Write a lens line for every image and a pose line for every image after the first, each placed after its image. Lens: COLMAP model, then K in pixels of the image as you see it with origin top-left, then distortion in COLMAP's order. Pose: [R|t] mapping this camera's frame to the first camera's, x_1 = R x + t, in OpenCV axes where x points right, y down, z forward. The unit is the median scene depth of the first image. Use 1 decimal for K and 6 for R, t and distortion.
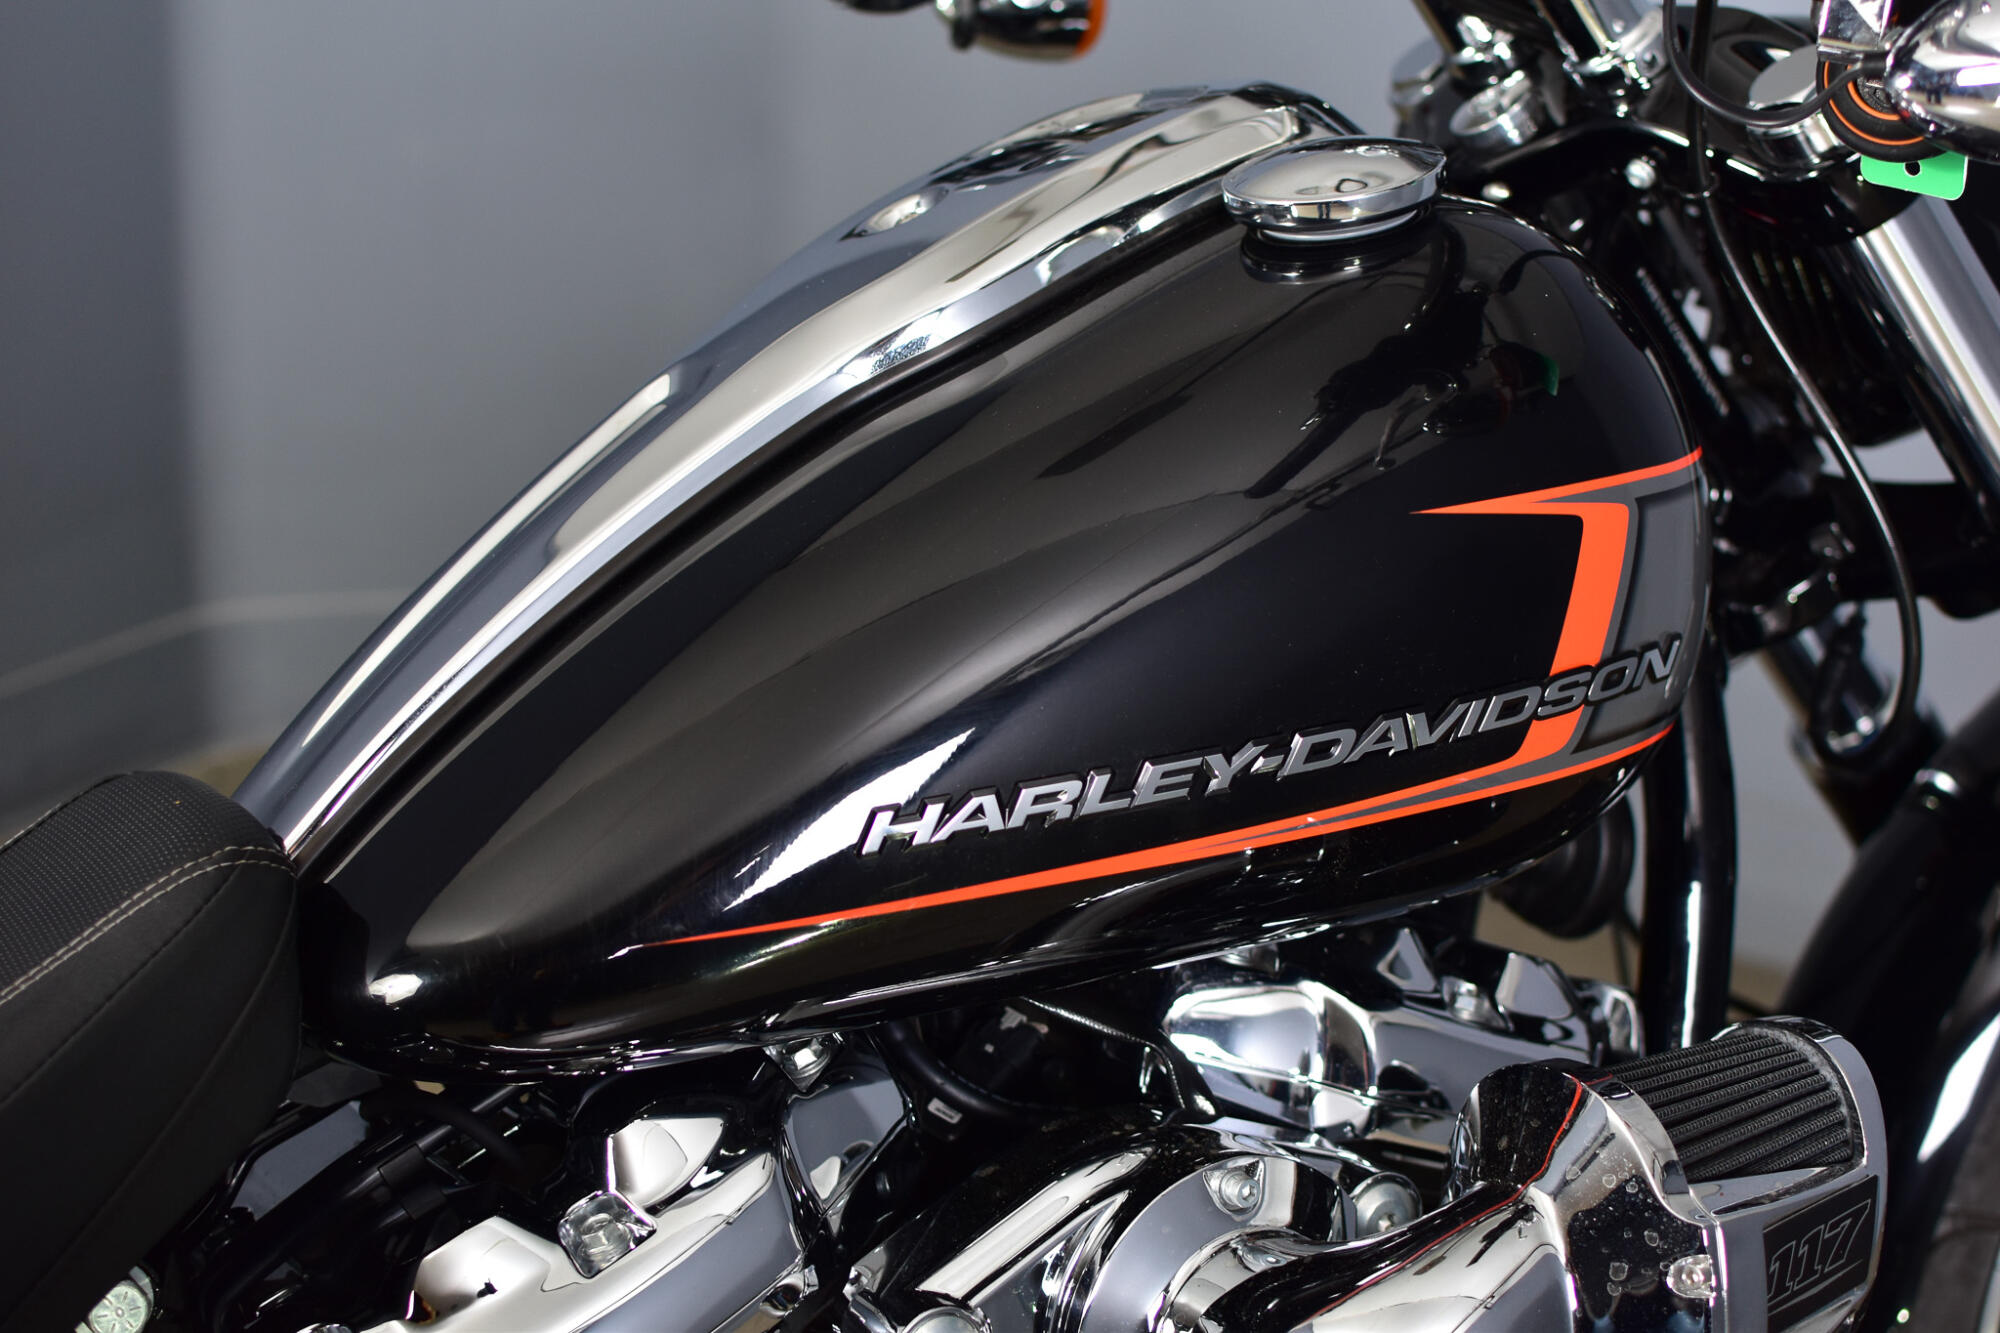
lens RADIAL K [[3085.9, 0, 922.4], [0, 3085.9, 663.7], [0, 0, 1]] dist [-0.176648, -0.043533]
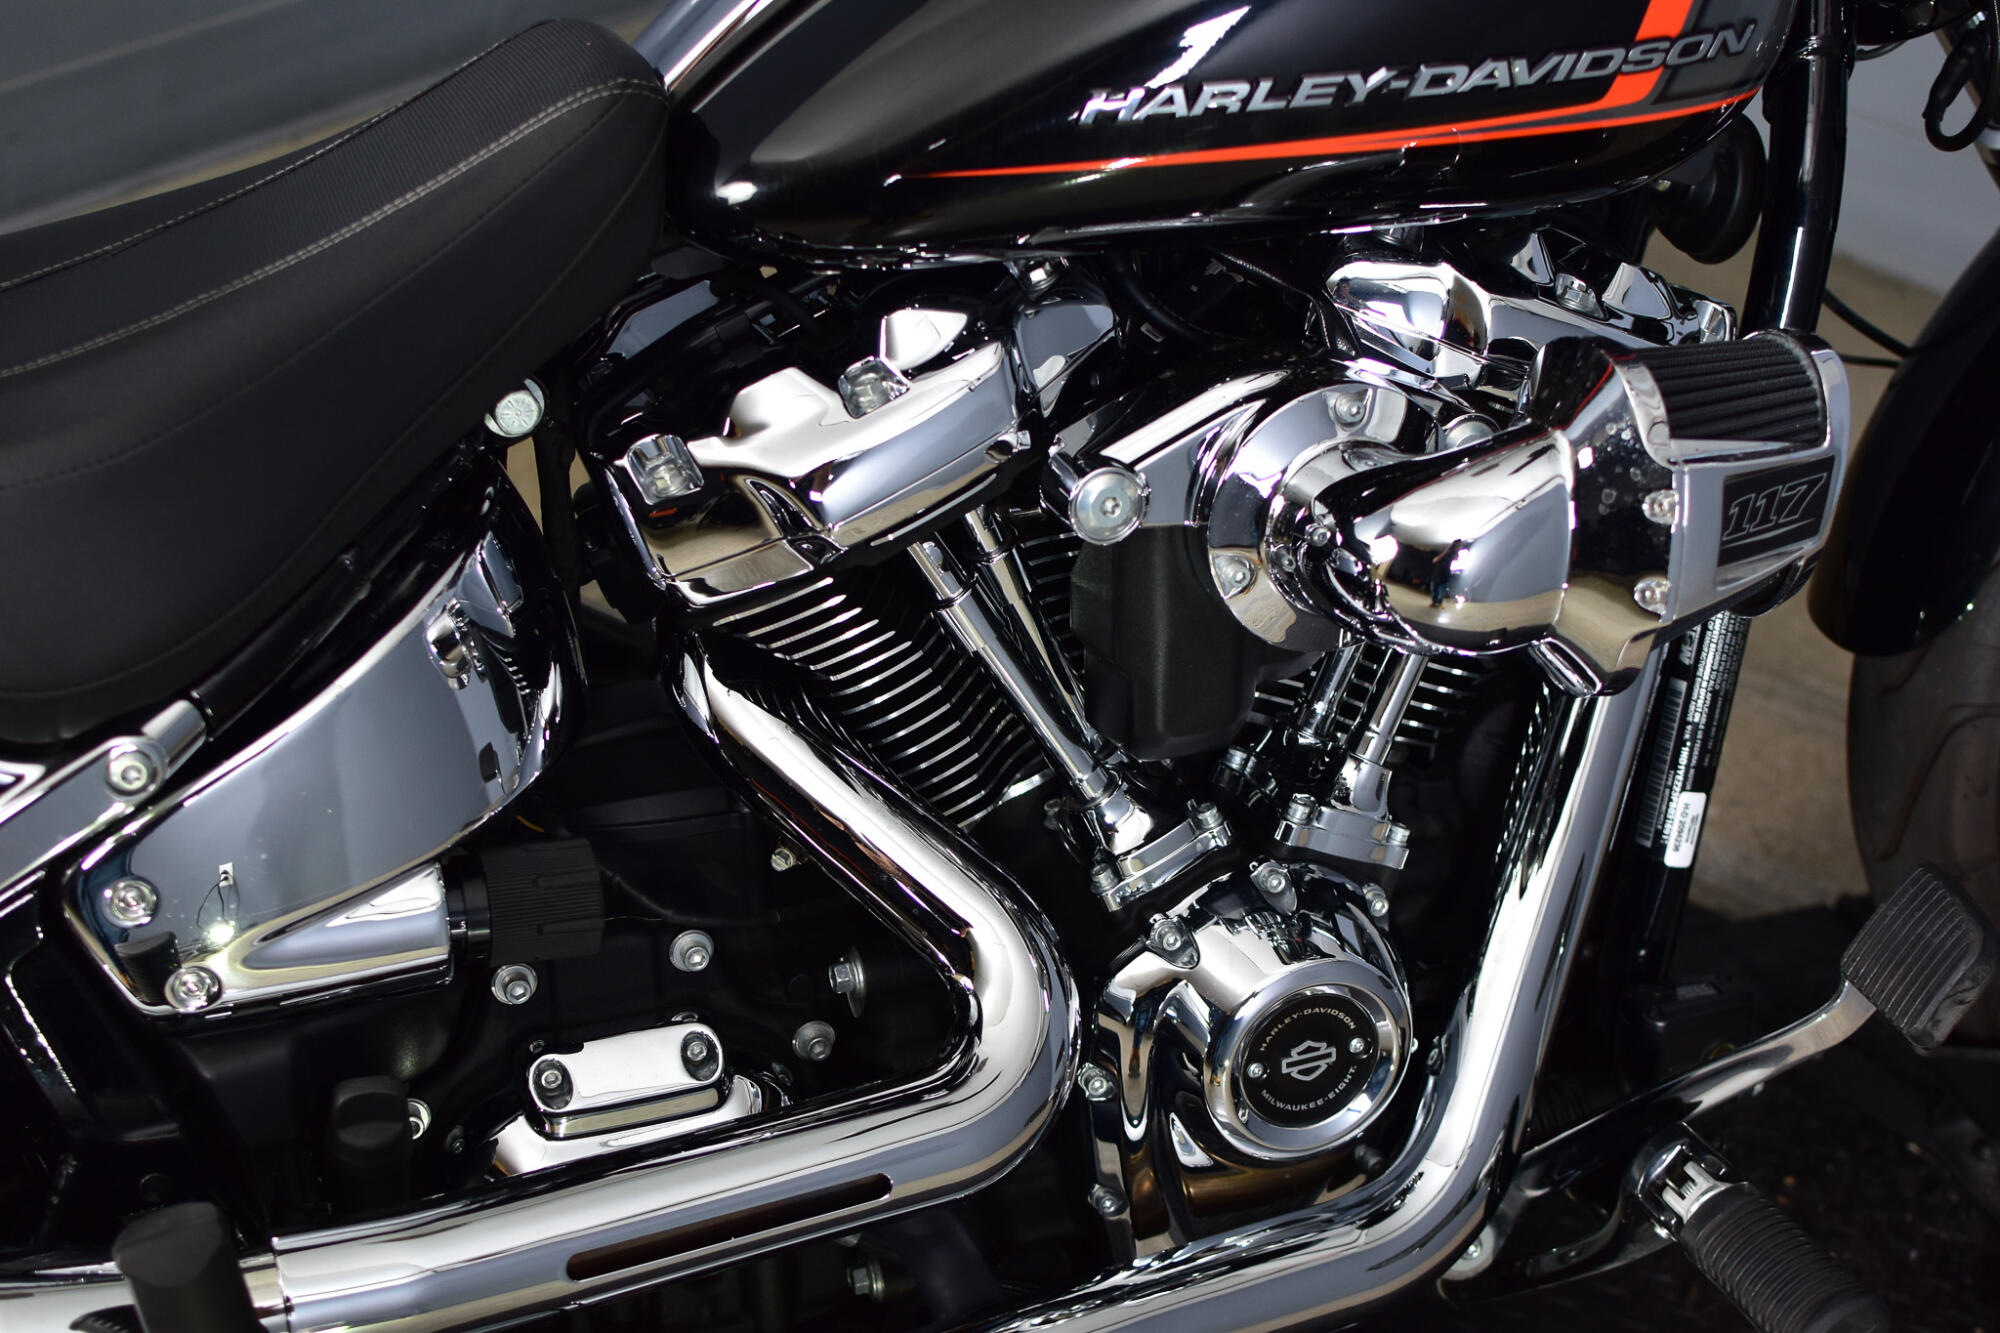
lens RADIAL K [[3061.5, 0, 1000.0], [0, 3061.5, 666.5], [0, 0, 1]] dist [-0.139027, 0.067512]
pose [[0.987642, 0.115449, -0.105995, 0.106796], [-0.088197, 0.968461, 0.233035, -0.014317], [0.129555, -0.220807, 0.966675, -0.318996]]
